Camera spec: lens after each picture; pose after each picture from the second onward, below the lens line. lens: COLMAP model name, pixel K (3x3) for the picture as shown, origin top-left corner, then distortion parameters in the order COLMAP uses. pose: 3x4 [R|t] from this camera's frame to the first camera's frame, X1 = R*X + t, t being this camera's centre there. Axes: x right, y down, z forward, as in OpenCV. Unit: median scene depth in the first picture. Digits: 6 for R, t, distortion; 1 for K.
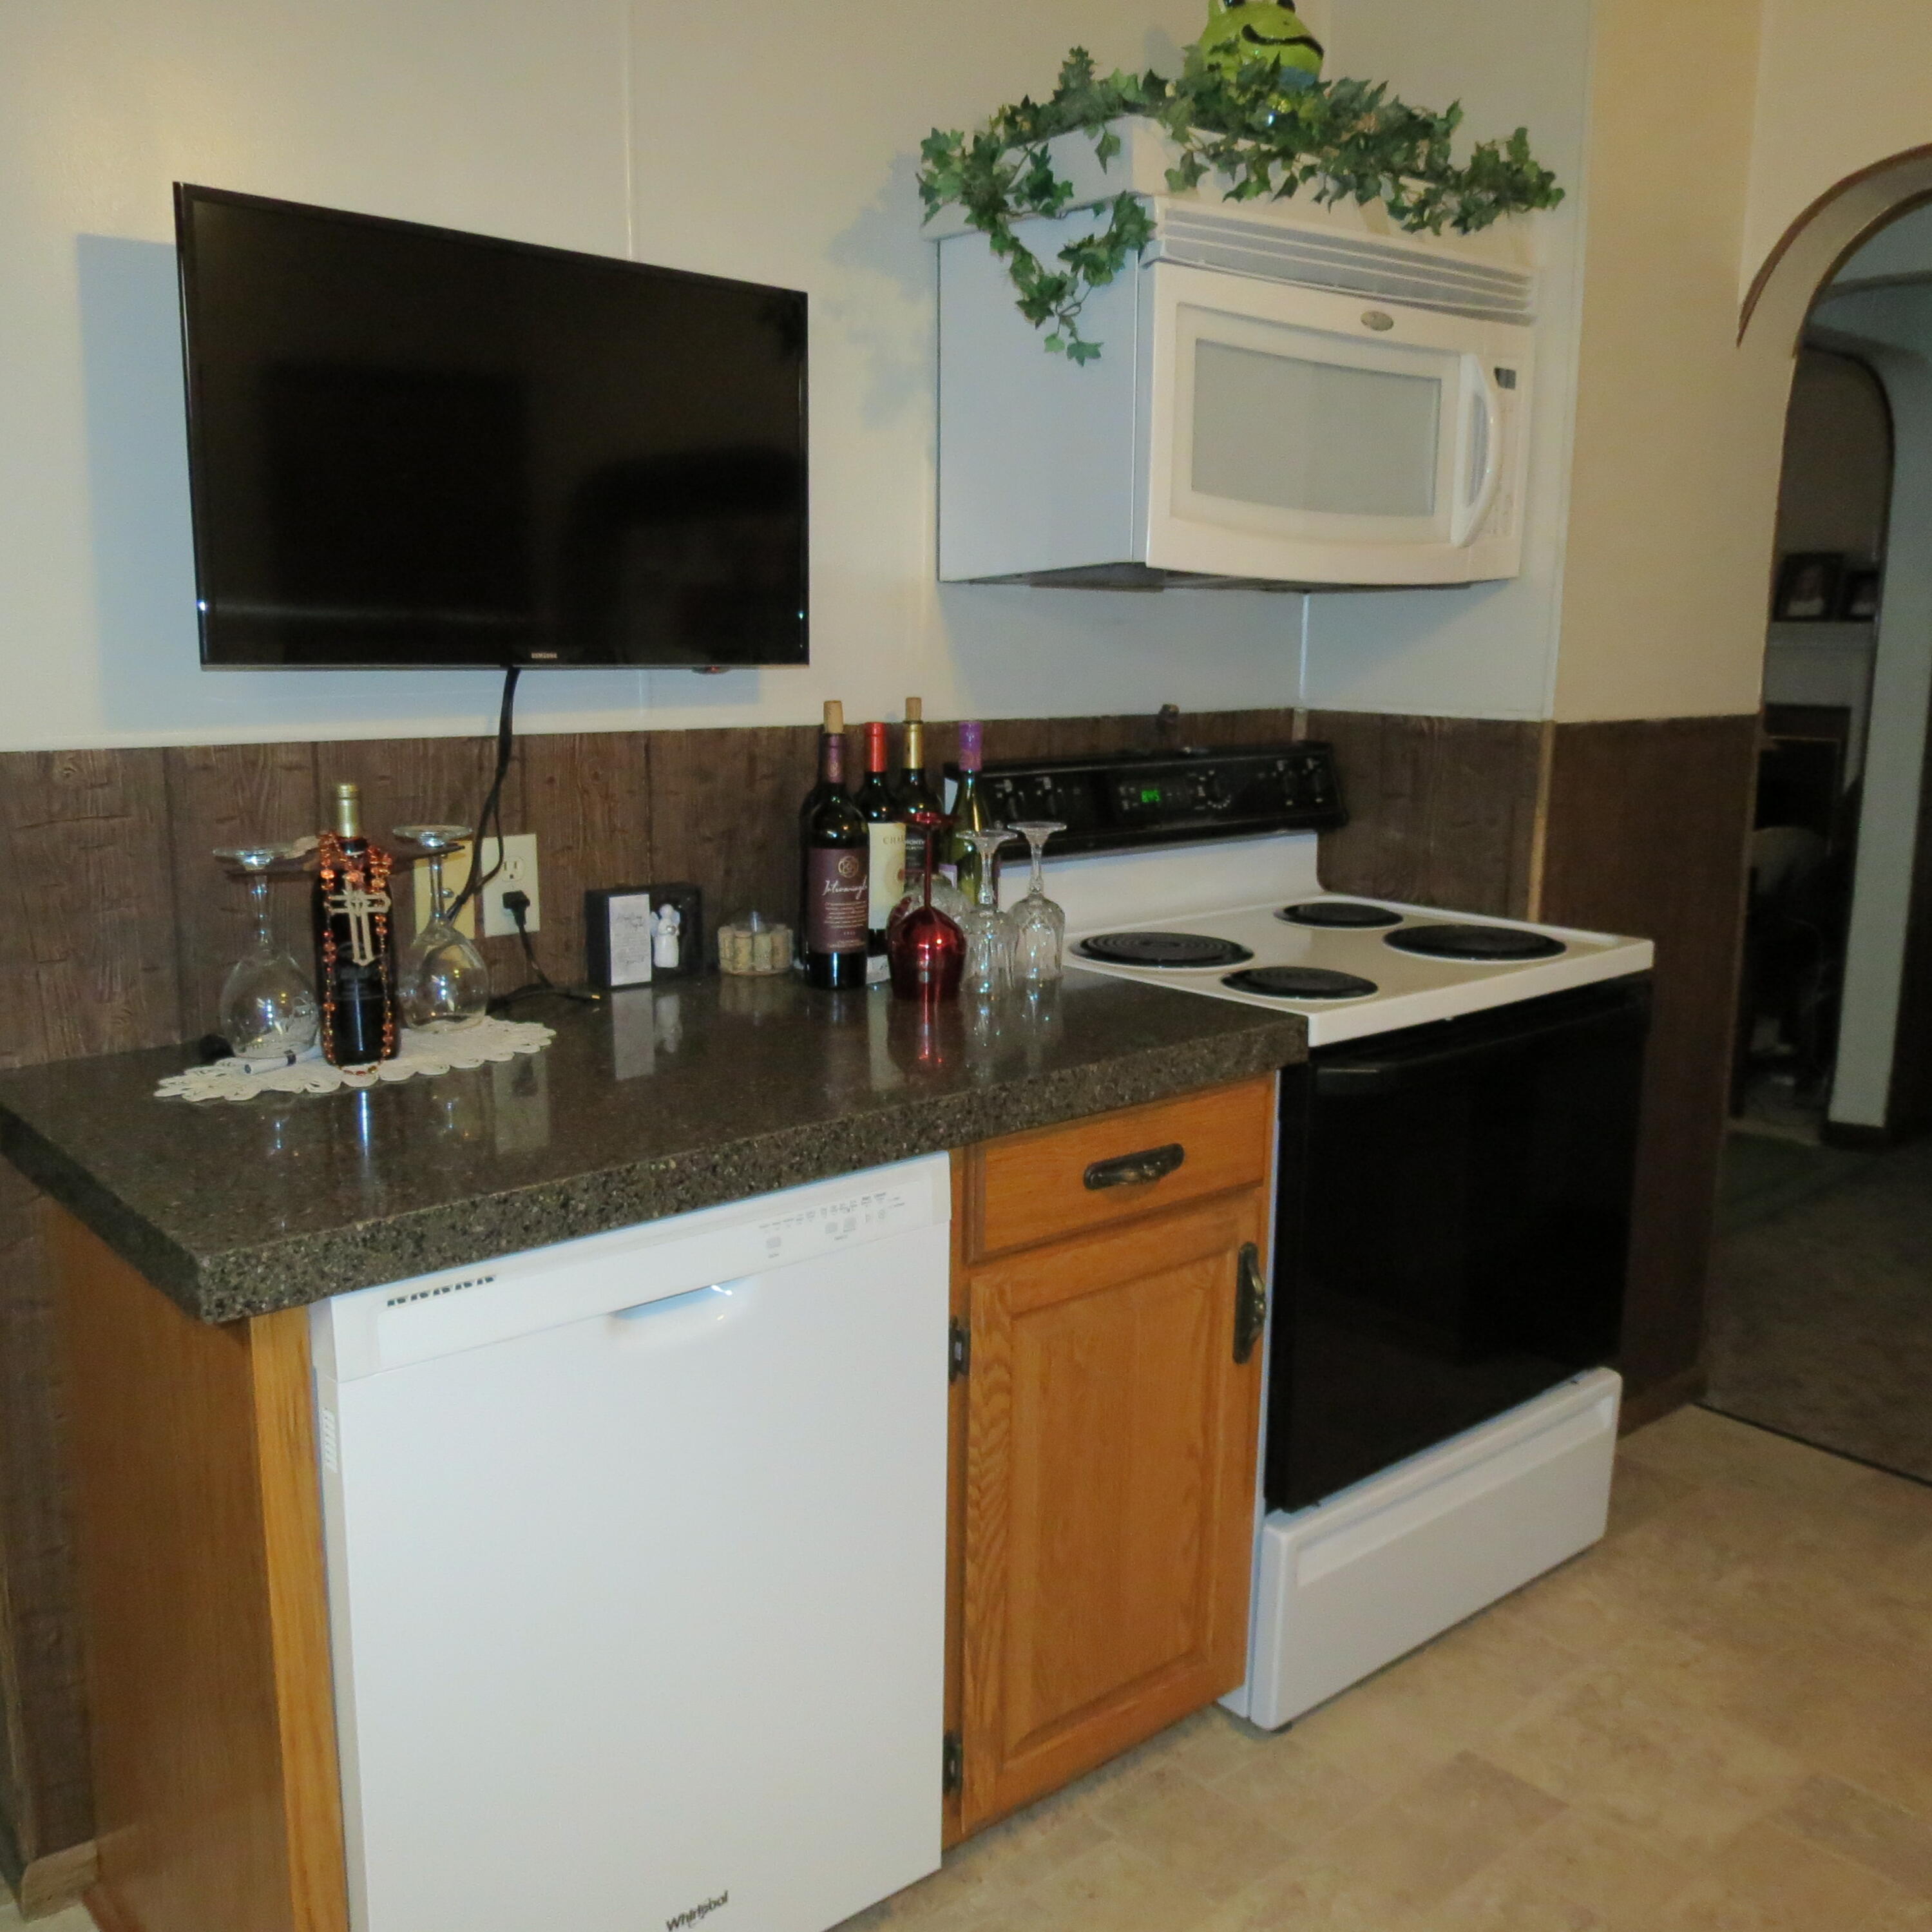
lens RADIAL K [[1829.1, 0, 966.0], [0, 1829.1, 966.0], [0, 0, 1]] dist [-0.026873, 0.002722]
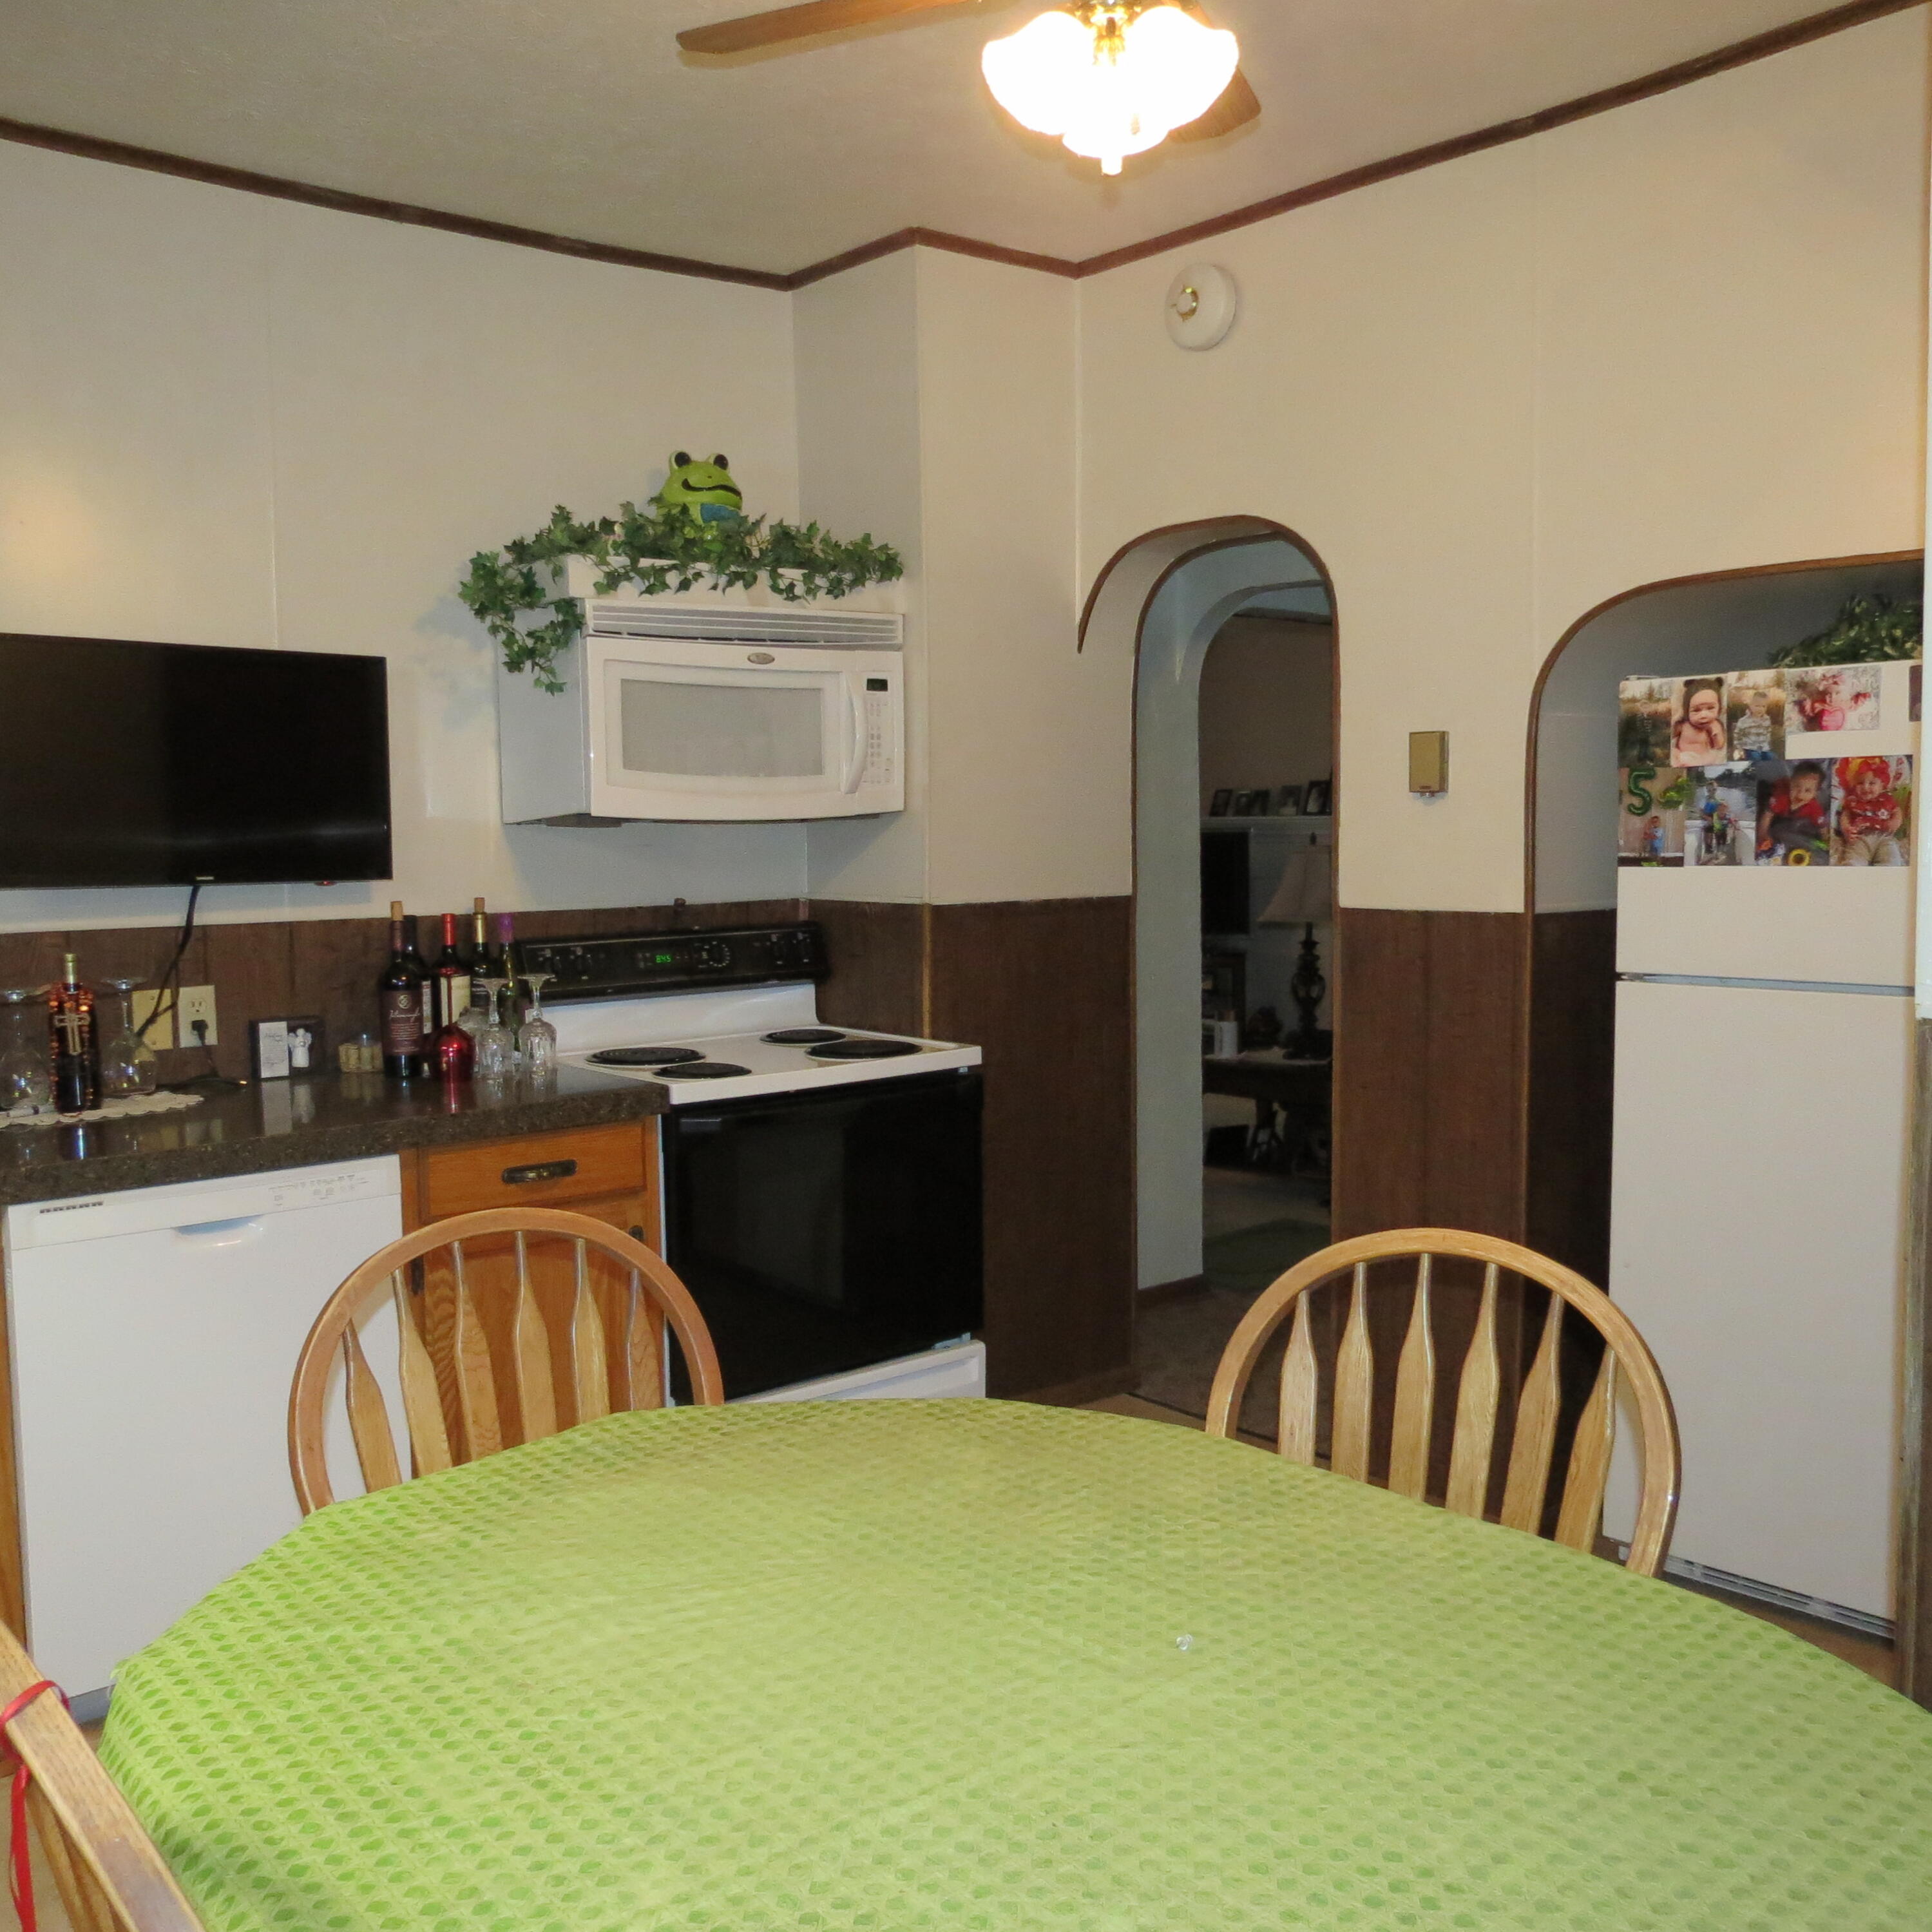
lens RADIAL K [[1829.1, 0, 966.0], [0, 1829.1, 966.0], [0, 0, 1]] dist [-0.026873, 0.002722]
pose [[0.999804, -0.018851, -0.006092, 0.434698], [0.018118, 0.994451, -0.103630, 0.089148], [0.008012, 0.103499, 0.994597, -0.601541]]
